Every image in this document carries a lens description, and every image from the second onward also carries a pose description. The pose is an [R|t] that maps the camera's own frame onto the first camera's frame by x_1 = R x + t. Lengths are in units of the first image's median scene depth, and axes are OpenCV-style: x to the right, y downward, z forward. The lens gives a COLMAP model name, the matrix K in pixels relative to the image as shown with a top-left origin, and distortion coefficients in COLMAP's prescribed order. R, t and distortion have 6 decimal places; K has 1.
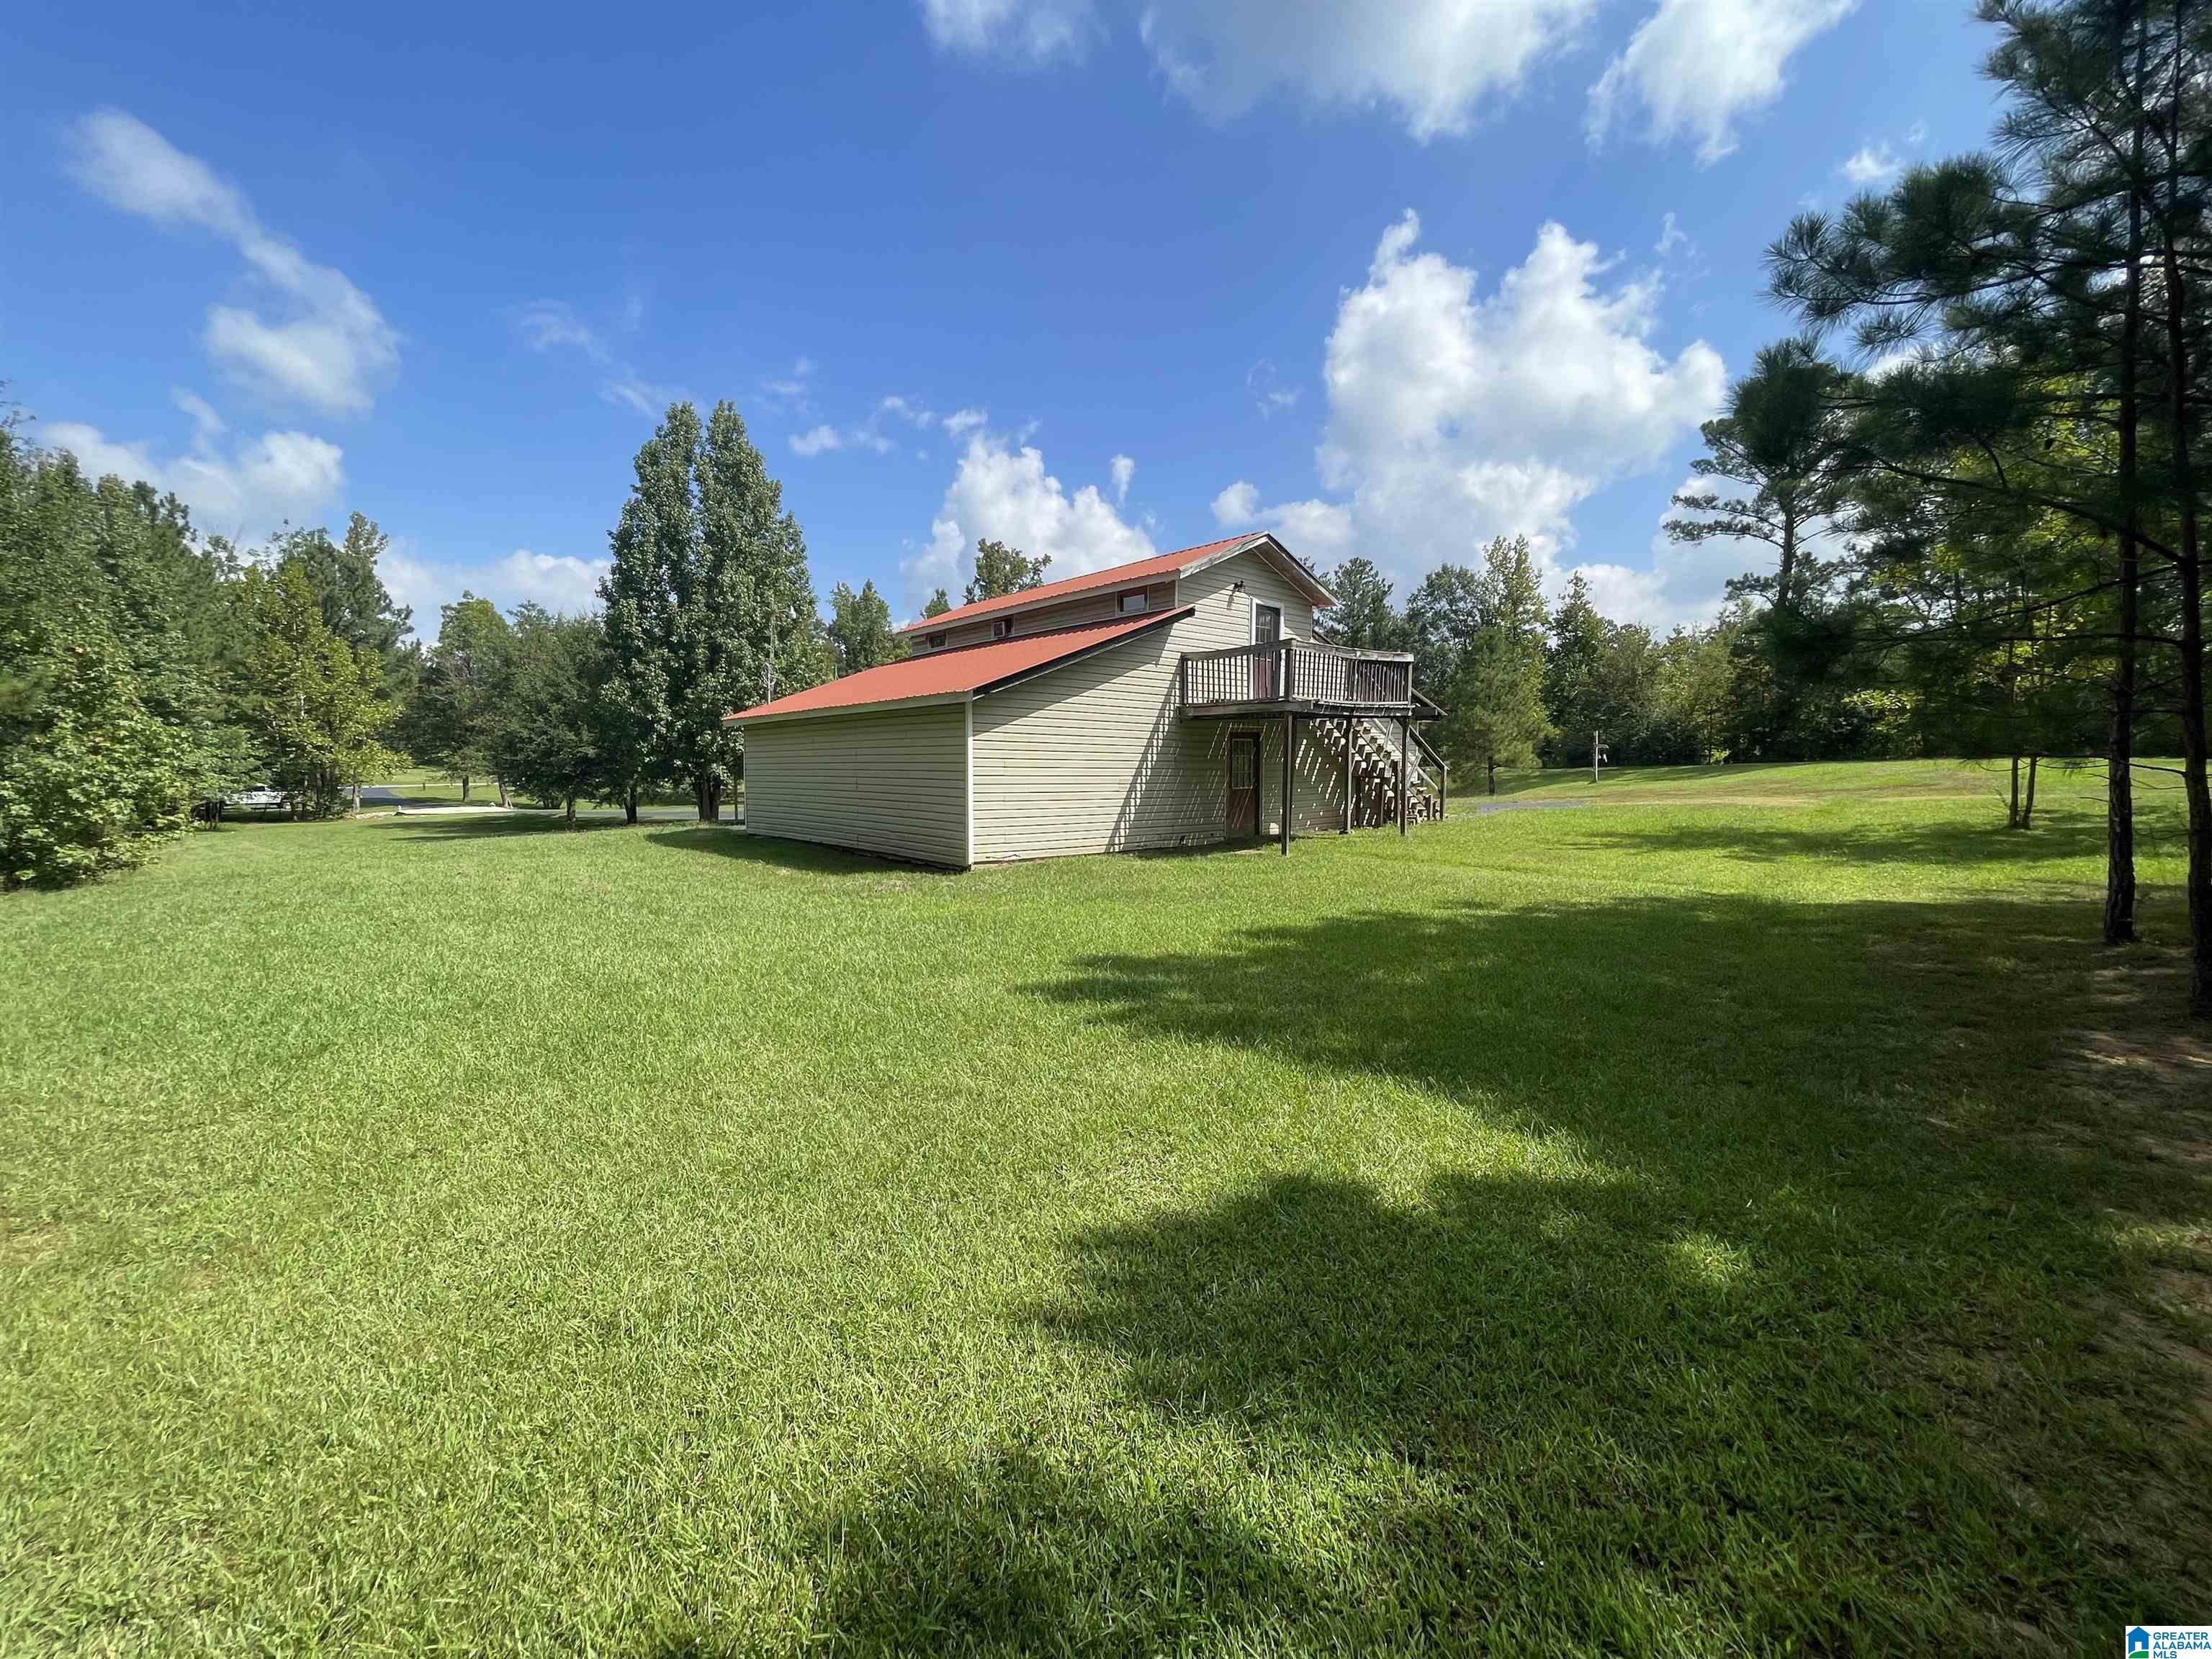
lens RADIAL K [[908.0, 0, 1114.5], [0, 908.0, 822.6], [0, 0, 1]] dist [-0.008562, 0.005396]
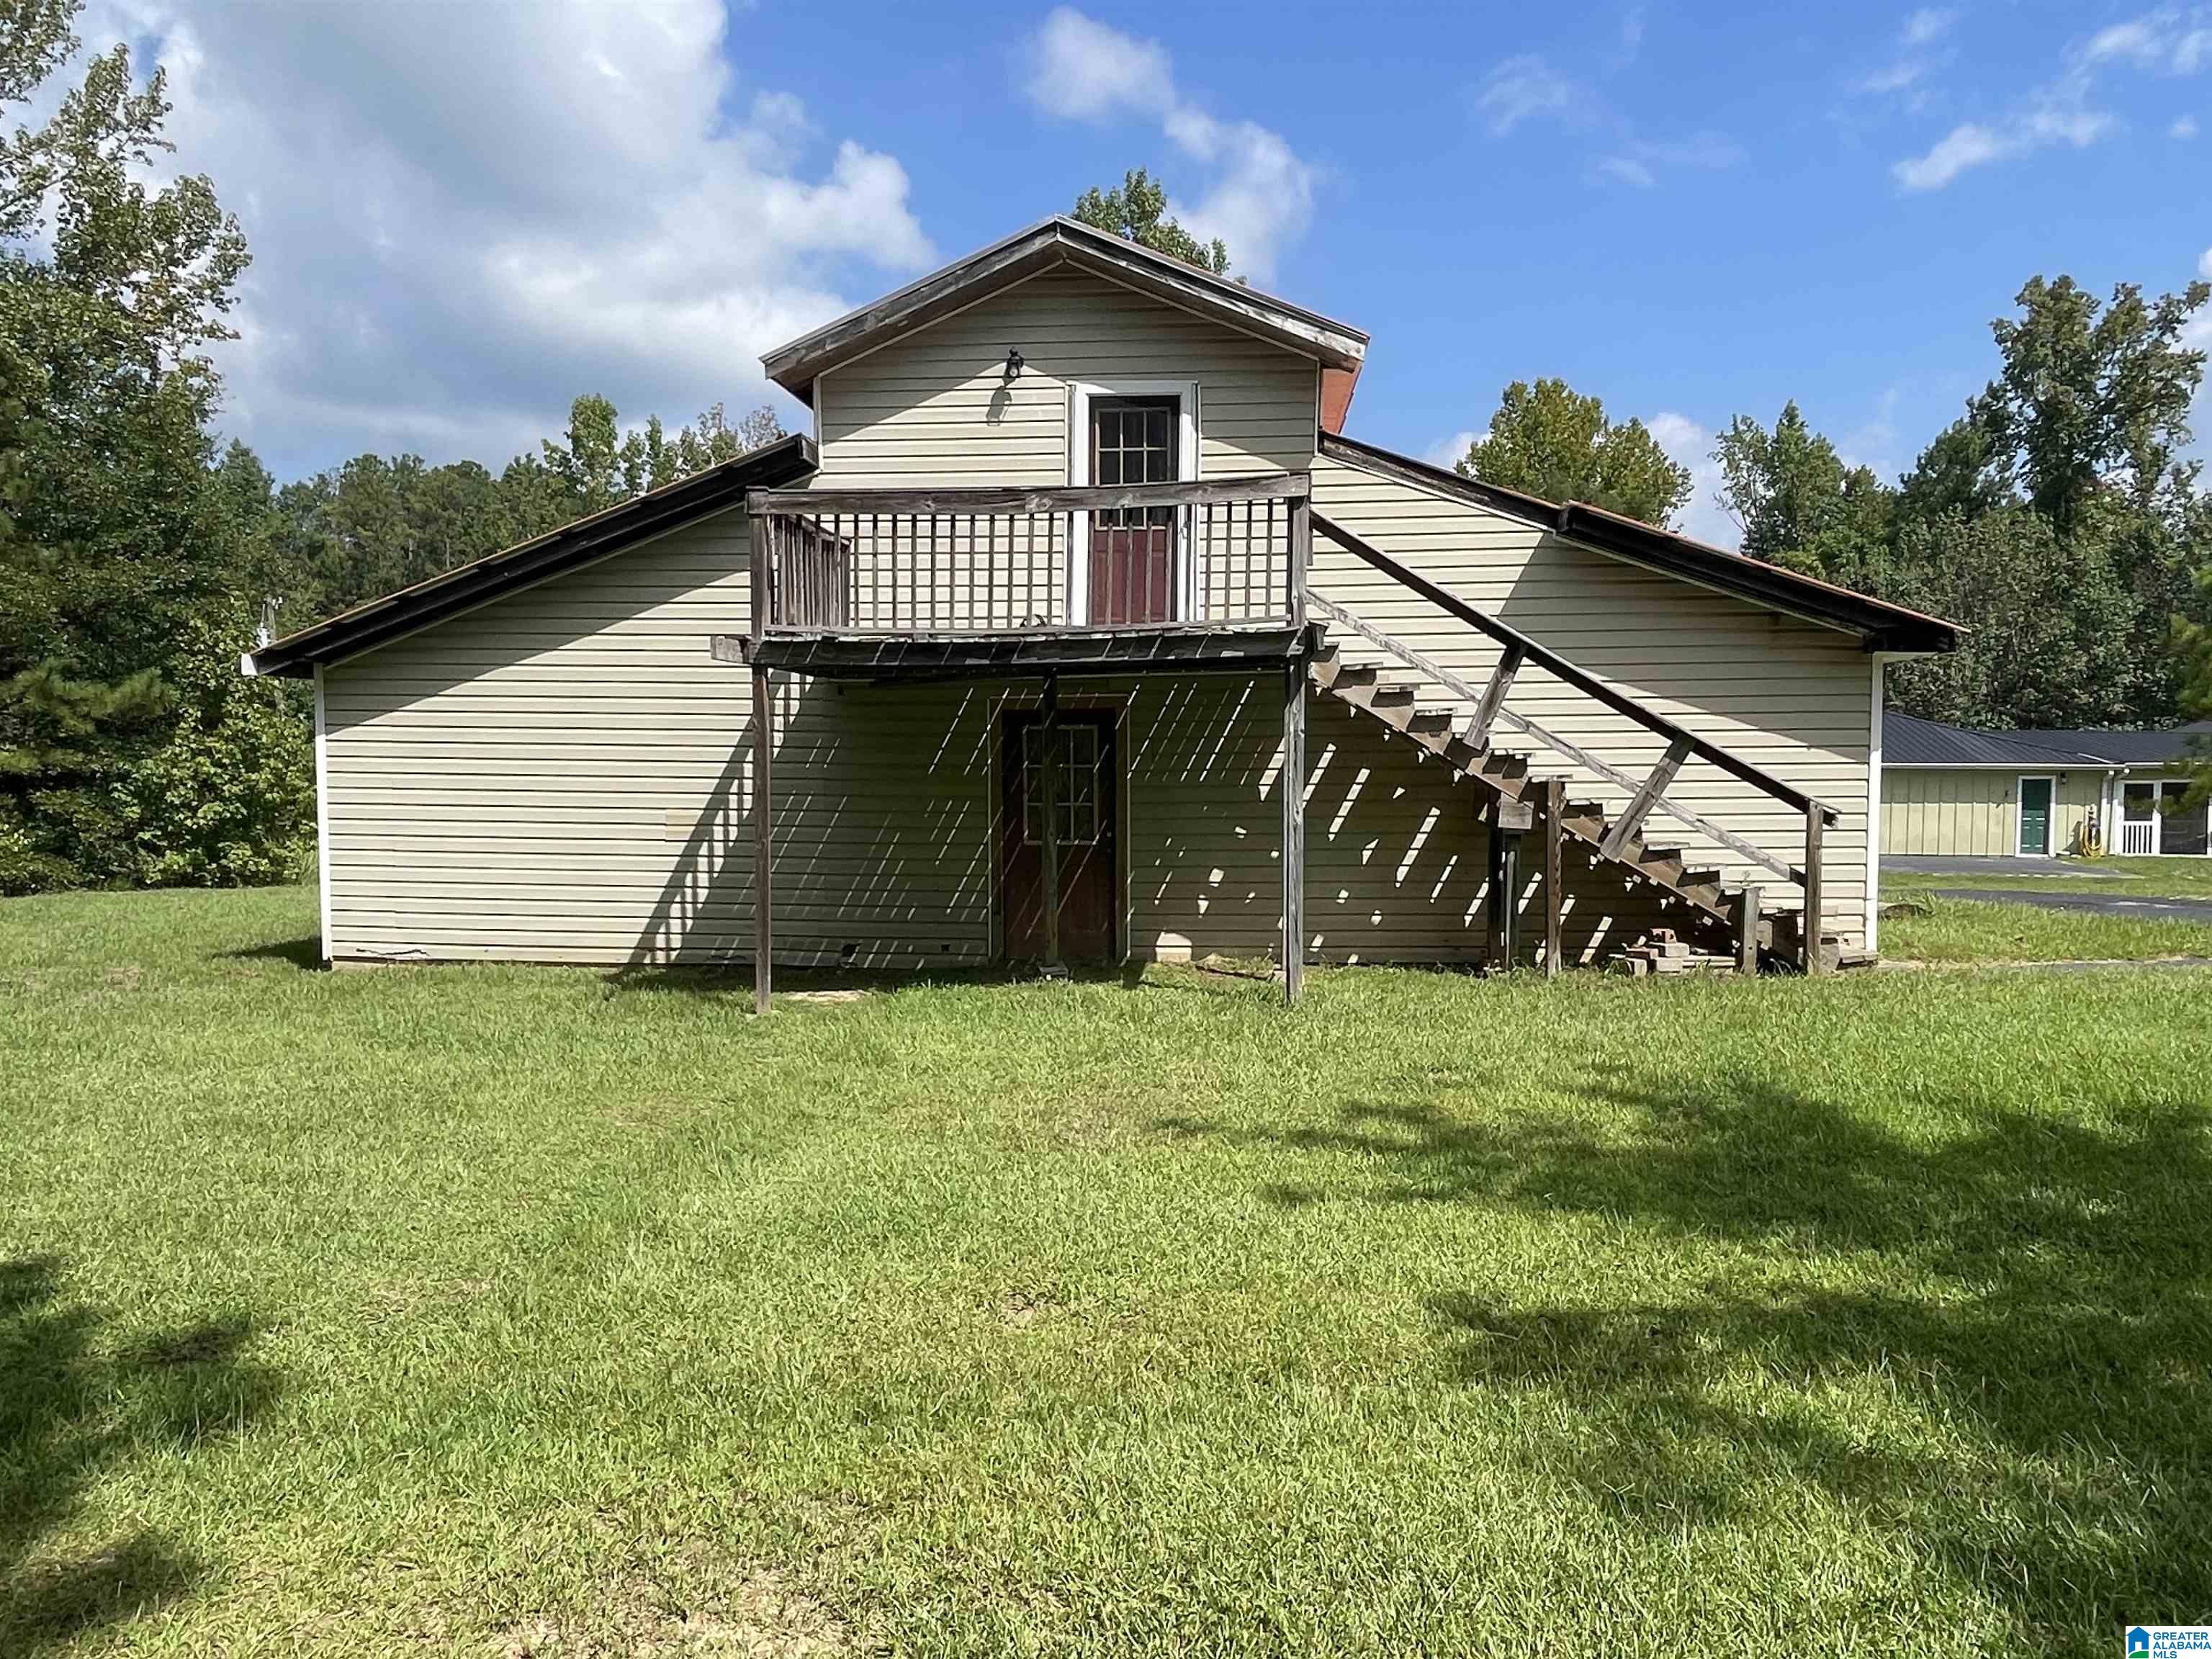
lens RADIAL K [[1483.0, 0, 1106.0], [0, 1483.0, 829.5], [0, 0, 1]] dist [0.006317, 0.001640]
pose [[0.689462, 0.046277, -0.722842, 0.668957], [-0.046904, 0.998715, 0.019200, -0.060060], [0.722802, 0.020666, 0.690747, 0.559247]]
